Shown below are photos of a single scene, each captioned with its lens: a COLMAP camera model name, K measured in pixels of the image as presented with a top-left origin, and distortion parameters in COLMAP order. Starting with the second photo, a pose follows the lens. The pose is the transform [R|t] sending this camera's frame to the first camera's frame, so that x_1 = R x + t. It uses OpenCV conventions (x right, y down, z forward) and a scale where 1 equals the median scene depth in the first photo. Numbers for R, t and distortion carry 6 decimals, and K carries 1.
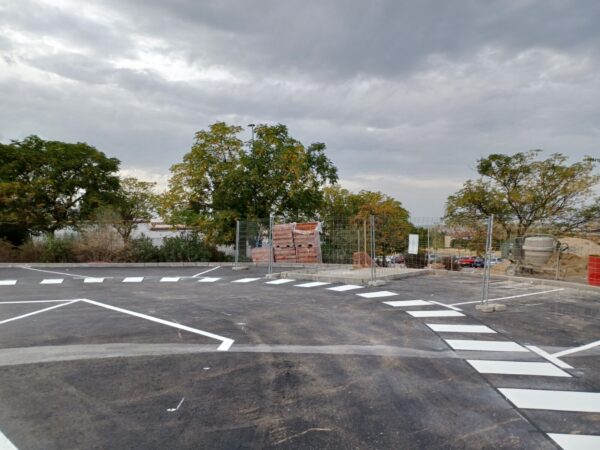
lens RADIAL K [[436.1, 0, 300.0], [0, 436.1, 225.0], [0, 0, 1]] dist [0.097809, -0.220723]
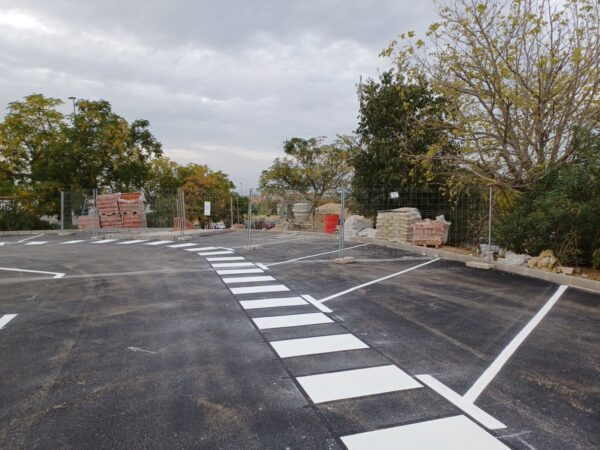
lens RADIAL K [[431.7, 0, 316.4], [0, 431.7, 228.2], [0, 0, 1]] dist [-0.000095, 0.000561]
pose [[0.923071, -0.031861, 0.383309, 0.021752], [0.002124, 0.996970, 0.077754, 0.000044], [-0.384625, -0.070958, 0.920342, -0.185187]]
